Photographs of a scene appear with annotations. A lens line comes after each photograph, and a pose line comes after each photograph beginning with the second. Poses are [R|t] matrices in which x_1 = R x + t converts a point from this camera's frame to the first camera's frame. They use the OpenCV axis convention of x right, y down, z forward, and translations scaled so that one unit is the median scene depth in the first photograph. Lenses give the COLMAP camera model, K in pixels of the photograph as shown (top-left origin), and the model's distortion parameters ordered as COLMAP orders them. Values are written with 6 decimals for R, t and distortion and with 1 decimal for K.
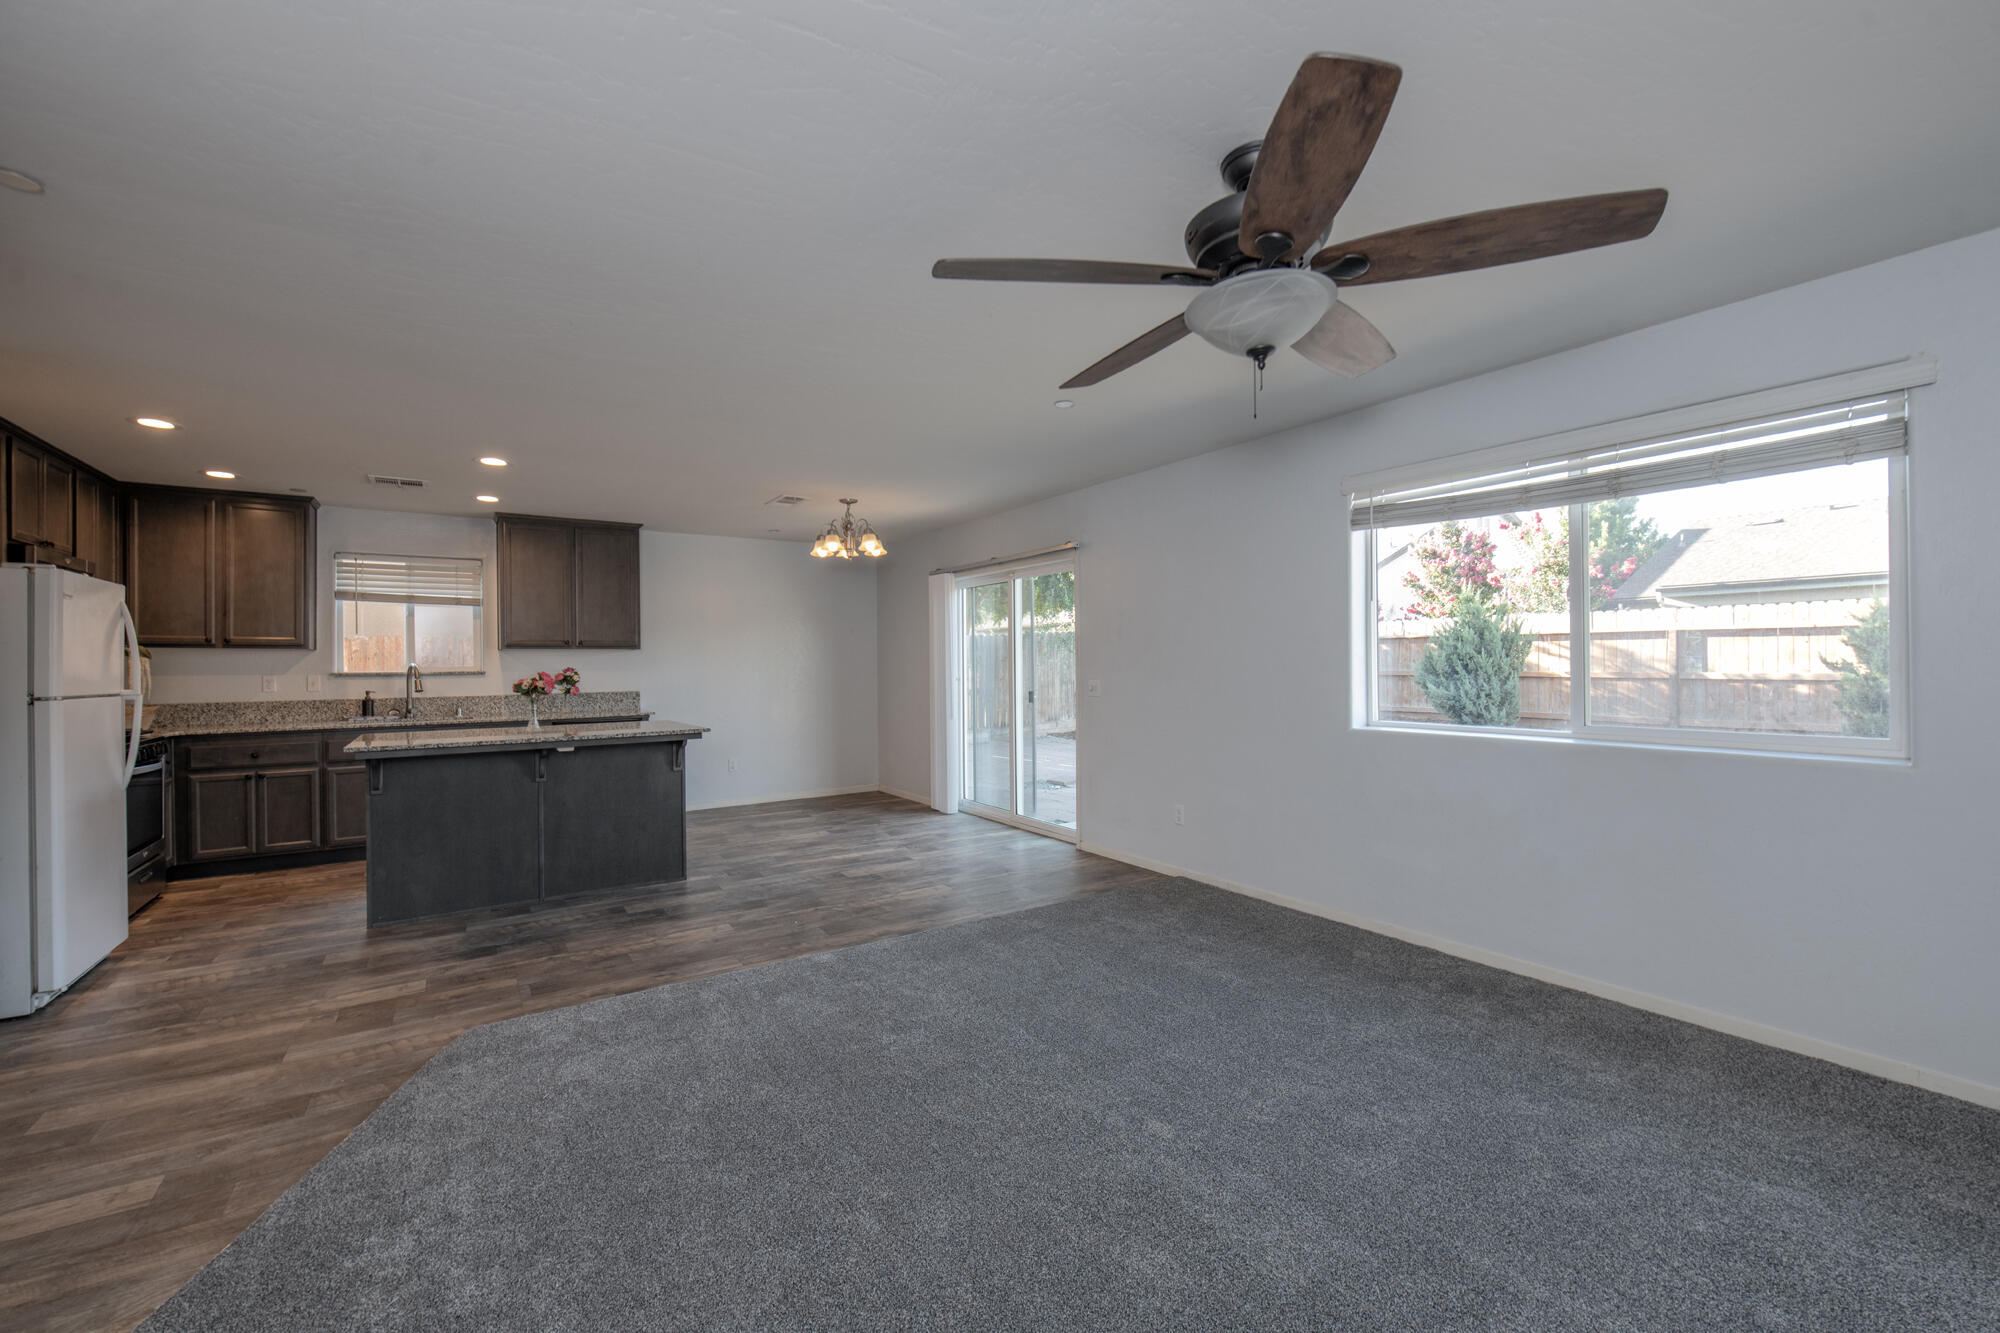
lens RADIAL K [[823.8, 0, 1006.5], [0, 823.8, 666.2], [0, 0, 1]] dist [0.002706, -0.004518]
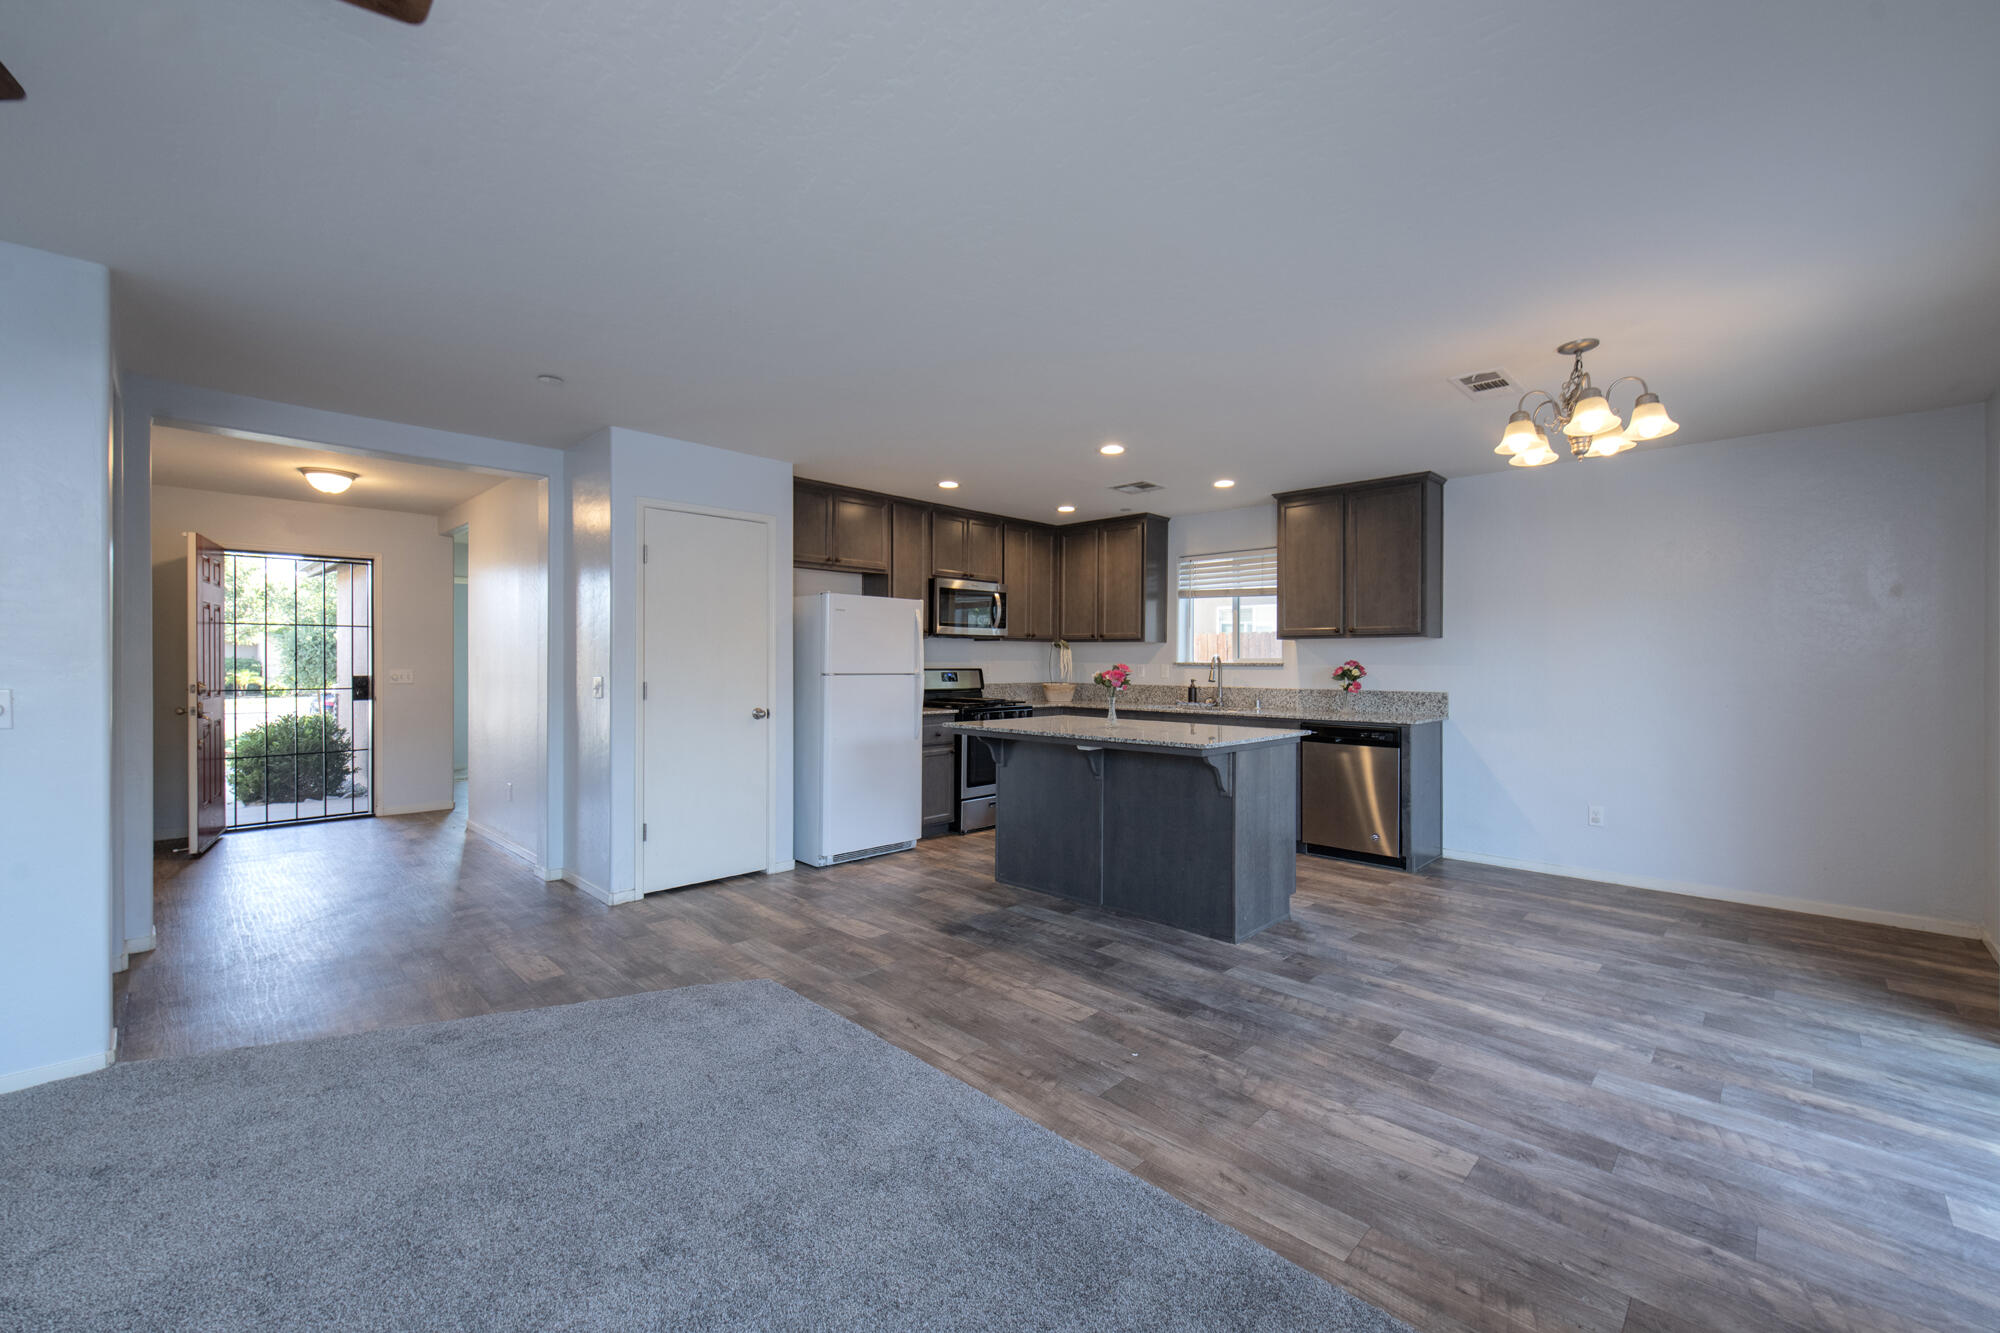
lens RADIAL K [[808.5, 0, 996.3], [0, 808.5, 663.6], [0, 0, 1]] dist [0.001983, -0.003553]
pose [[0.198440, 0.014678, -0.980003, 0.262648], [-0.007742, 0.999880, 0.013408, -0.003972], [0.980083, 0.004927, 0.198530, 0.585154]]
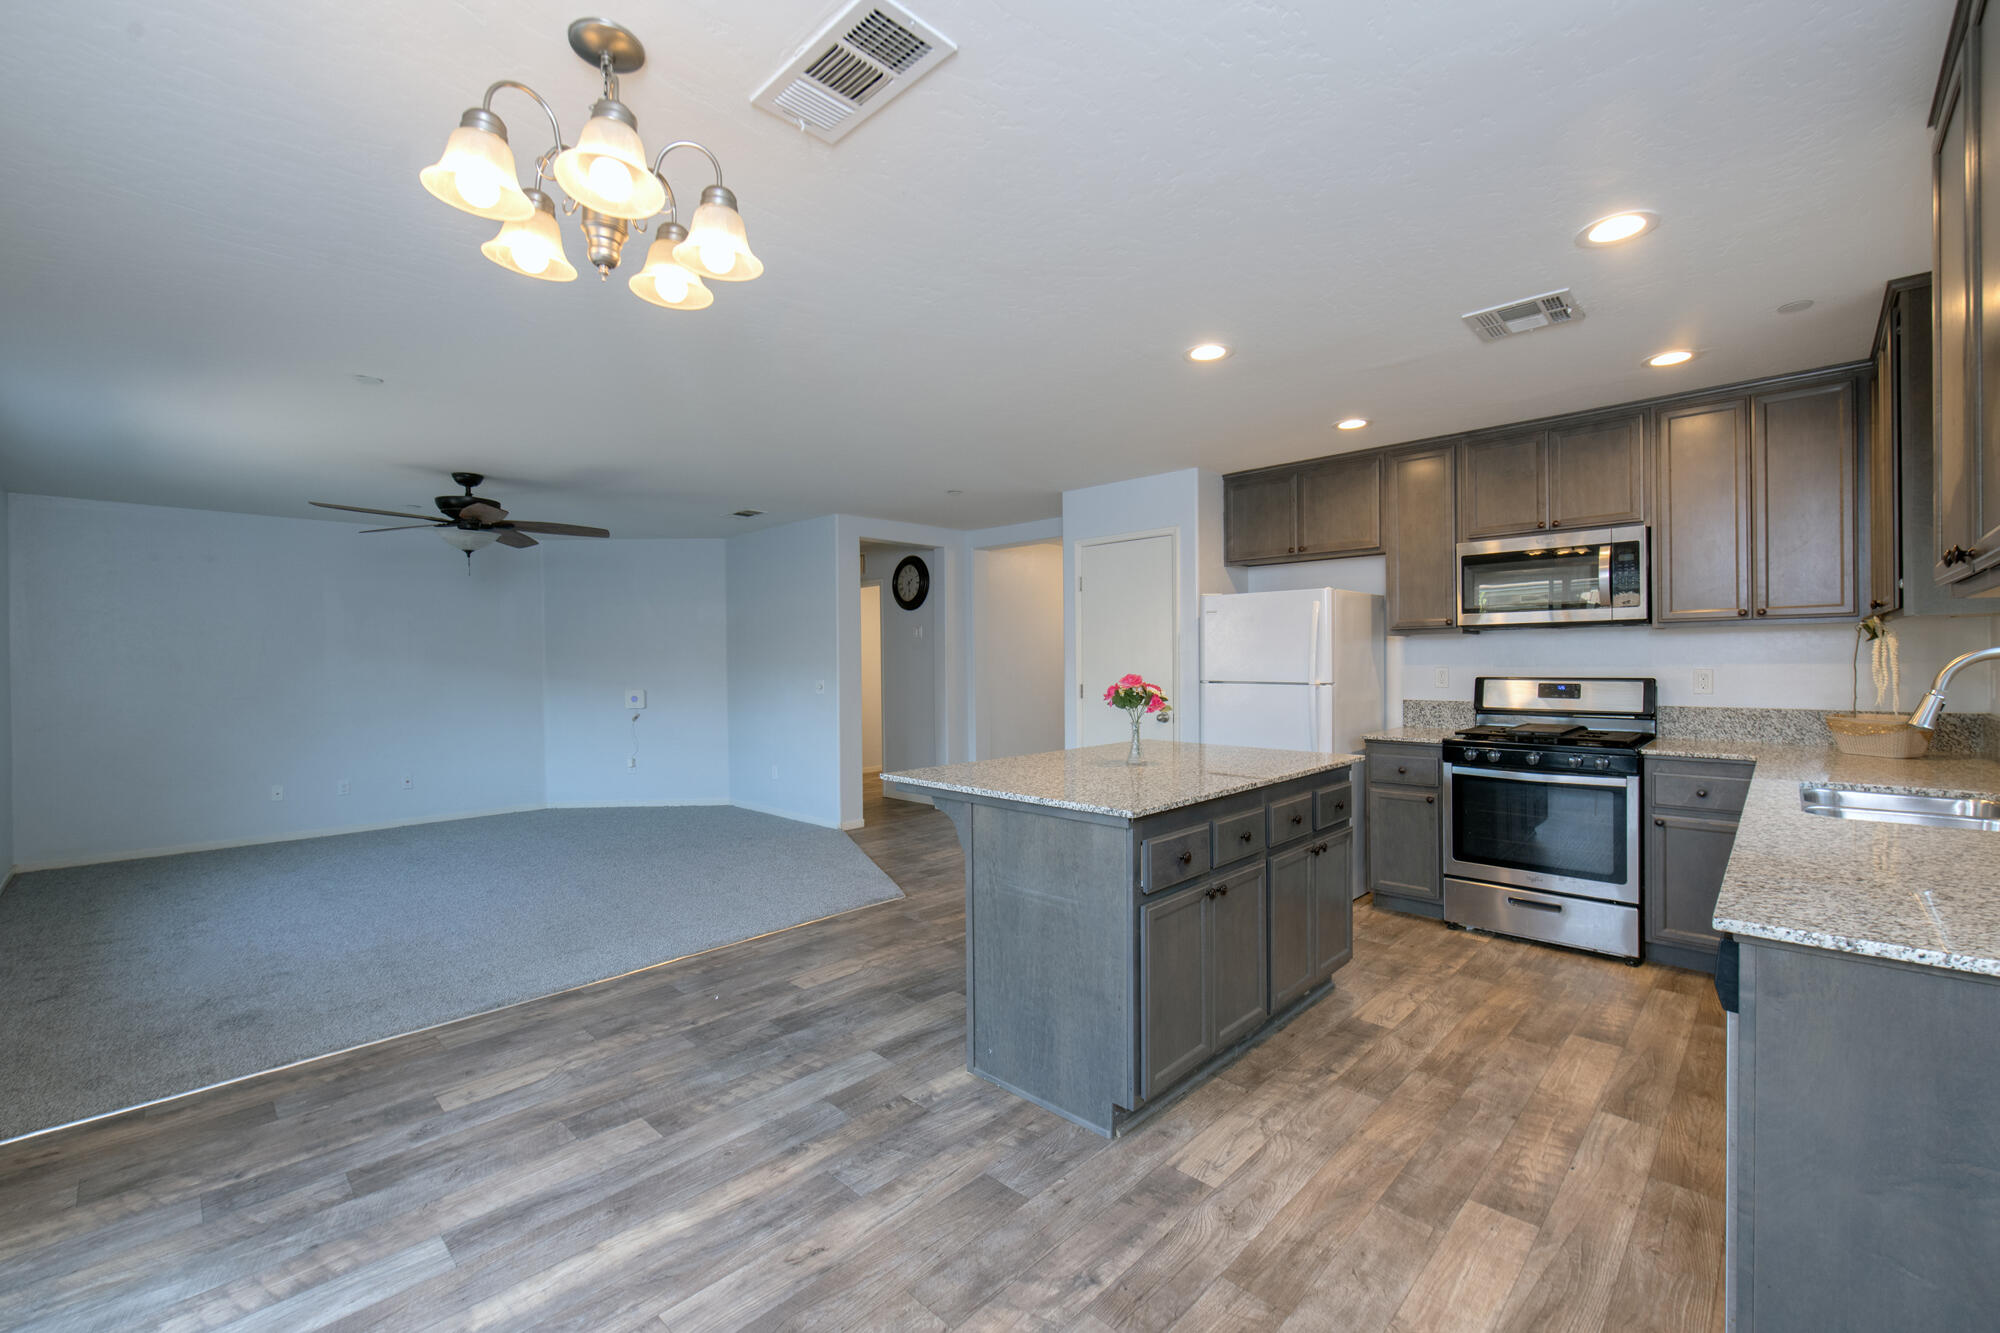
lens RADIAL K [[823.8, 0, 1006.5], [0, 823.8, 666.2], [0, 0, 1]] dist [0.002706, -0.004518]
pose [[-0.976477, 0.020826, -0.214614, -0.277797], [0.018686, 0.999753, 0.011993, -0.008422], [0.214811, 0.007701, -0.976625, 1.397659]]
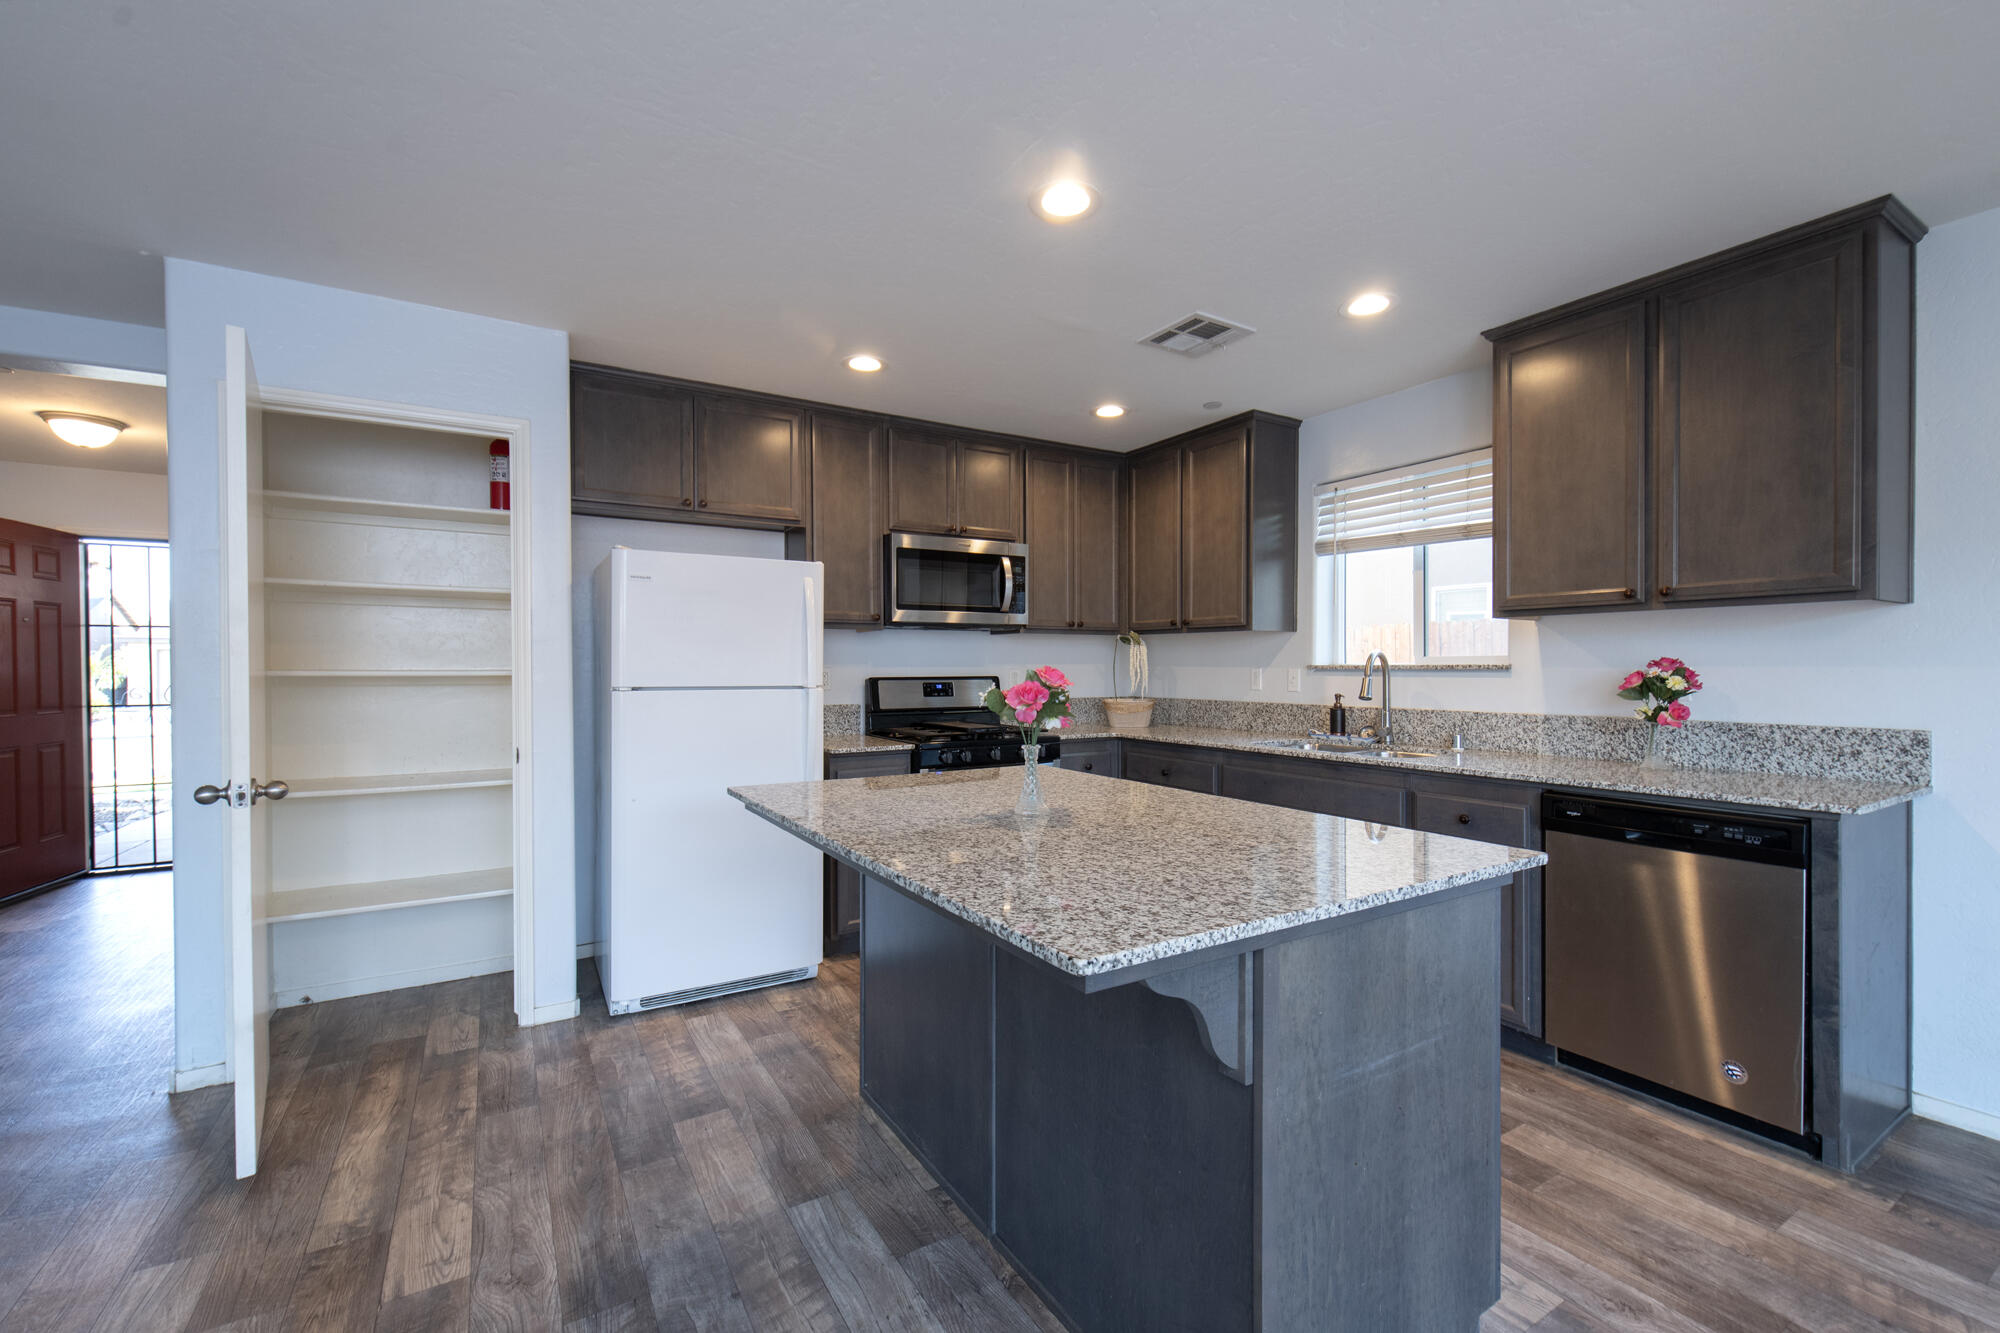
lens RADIAL K [[834.2, 0, 1003.1], [0, 834.2, 673.7], [0, 0, 1]] dist [0.002728, -0.000497]
pose [[-0.042750, 0.019735, -0.998891, -0.136954], [0.000998, 0.999805, 0.019711, 0.001700], [0.999085, -0.000154, -0.042762, 0.856483]]
